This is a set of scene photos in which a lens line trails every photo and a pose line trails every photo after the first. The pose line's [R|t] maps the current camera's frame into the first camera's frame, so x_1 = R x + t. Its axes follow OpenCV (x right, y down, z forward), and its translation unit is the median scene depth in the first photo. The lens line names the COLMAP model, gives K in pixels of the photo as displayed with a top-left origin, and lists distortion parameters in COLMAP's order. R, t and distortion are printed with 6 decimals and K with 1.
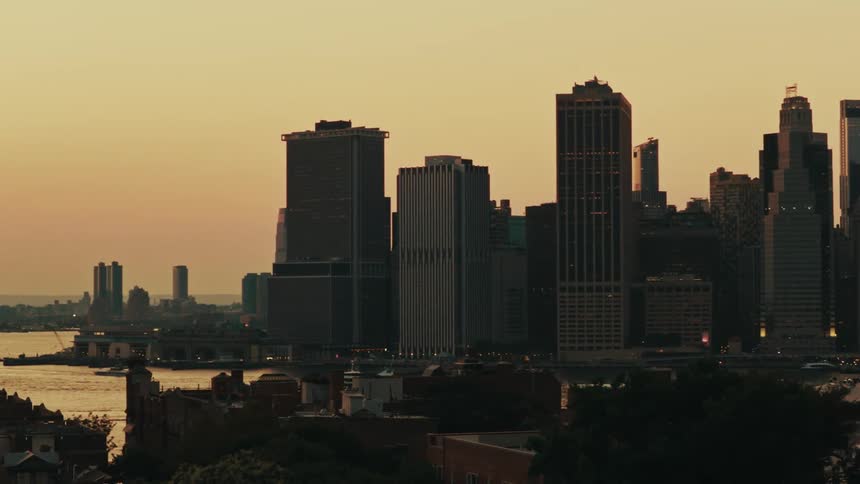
lens RADIAL K [[1914.2, 0, 436.6], [0, 1914.2, 246.1], [0, 0, 1]] dist [-0.174660, 0.000000]
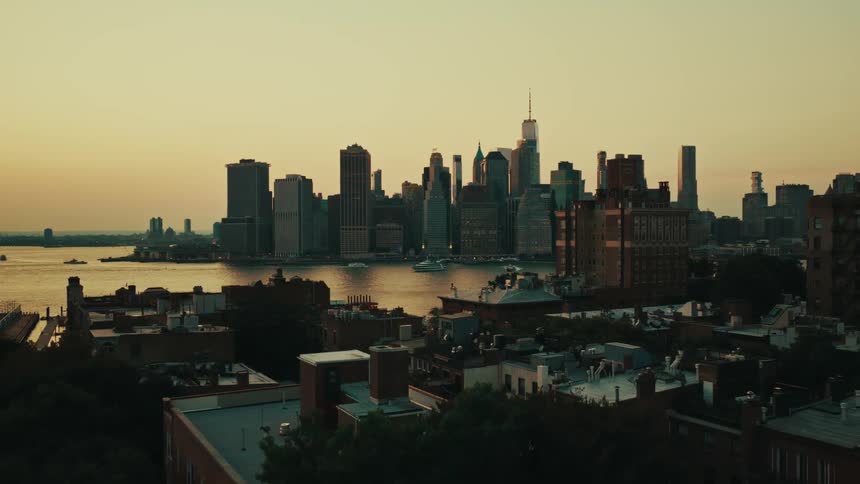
lens RADIAL K [[732.3, 0, 432.3], [0, 732.3, 245.9], [0, 0, 1]] dist [-0.013386, 0.028610]
pose [[0.982827, -0.002826, 0.184508, 0.005030], [-0.005754, 0.998927, 0.045951, -0.000002], [-0.184440, -0.046224, 0.981756, 0.048418]]
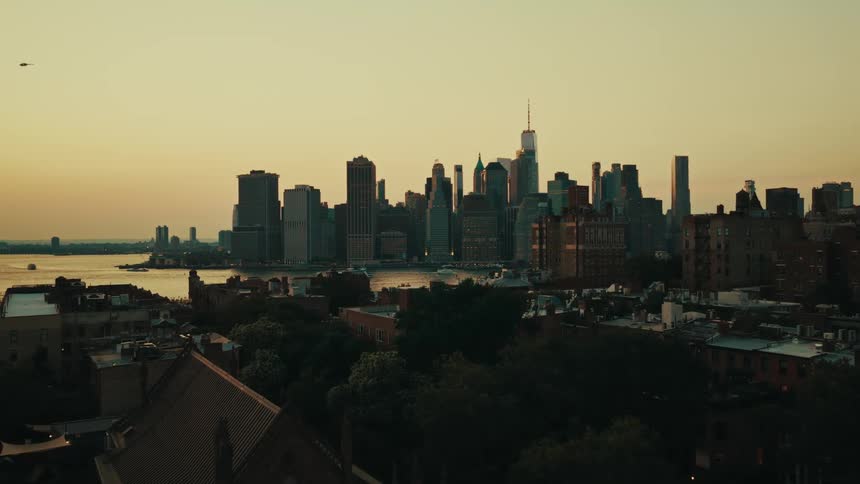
lens RADIAL K [[732.3, 0, 432.5], [0, 732.3, 244.9], [0, 0, 1]] dist [-0.013386, 0.028610]
pose [[0.983042, -0.002574, 0.183363, -0.004660], [-0.003754, 0.999410, 0.034153, -0.000970], [-0.183342, -0.034262, 0.982452, 0.006605]]
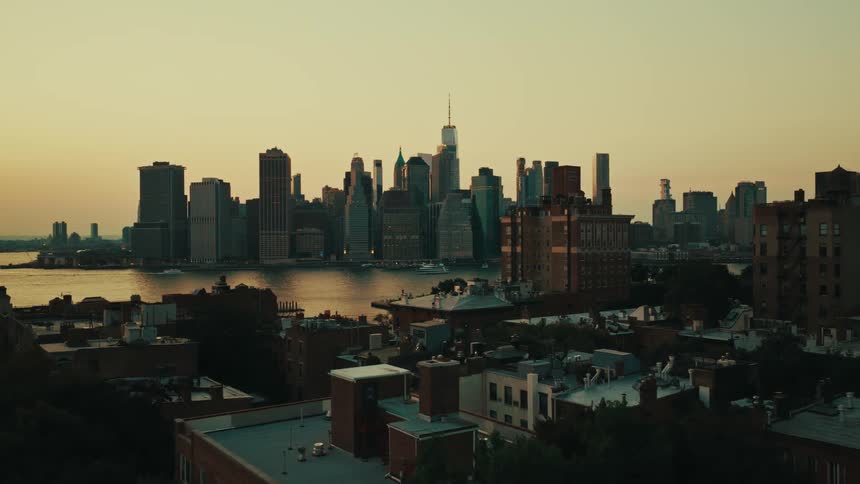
lens RADIAL K [[732.3, 0, 432.5], [0, 732.3, 245.1], [0, 0, 1]] dist [-0.013386, 0.028610]
pose [[0.956085, -0.002918, 0.293076, 0.000854], [-0.008440, 0.999262, 0.037481, -0.000135], [-0.292969, -0.038309, 0.955354, 0.050237]]
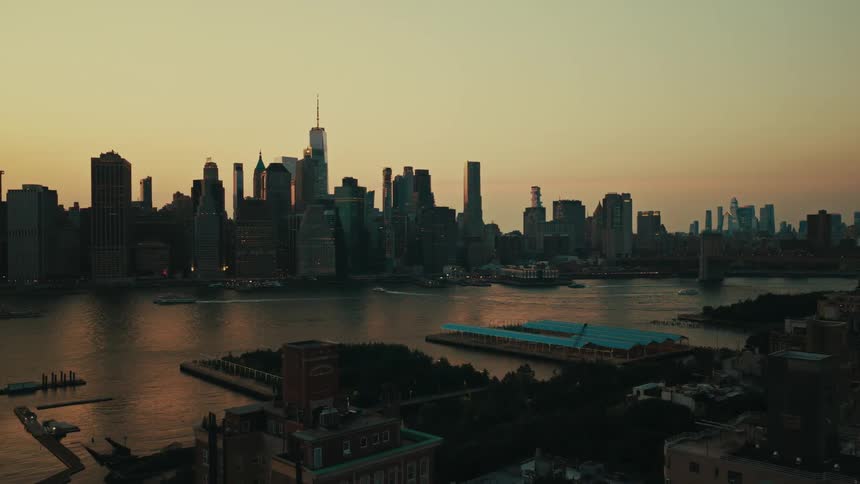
lens RADIAL K [[732.3, 0, 432.1], [0, 732.3, 246.1], [0, 0, 1]] dist [-0.013386, 0.028610]
pose [[0.894705, -0.003754, 0.446642, 0.036947], [-0.015267, 0.999123, 0.038980, -0.018039], [-0.446397, -0.041695, 0.893863, 0.098243]]
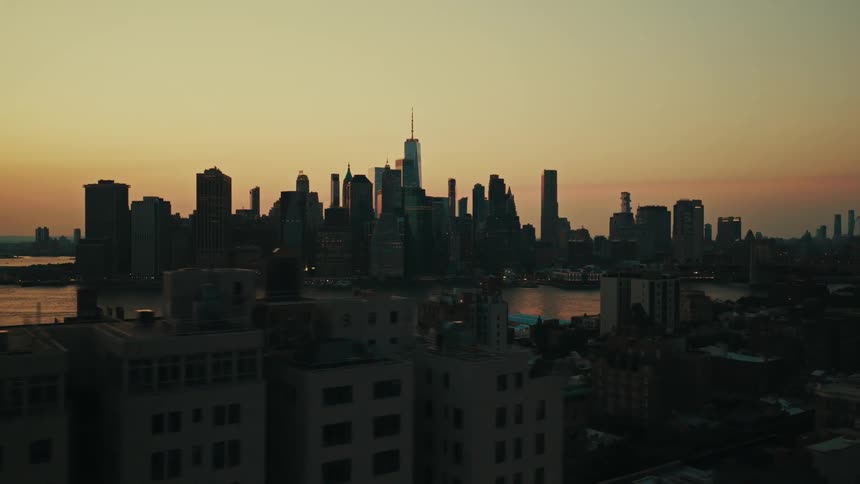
lens RADIAL K [[732.3, 0, 432.9], [0, 732.3, 244.6], [0, 0, 1]] dist [-0.013386, 0.028610]
pose [[0.956891, 0.003998, 0.290421, 0.077531], [-0.014585, 0.999305, 0.034299, -0.022977], [-0.290082, -0.037057, 0.956284, -0.004285]]
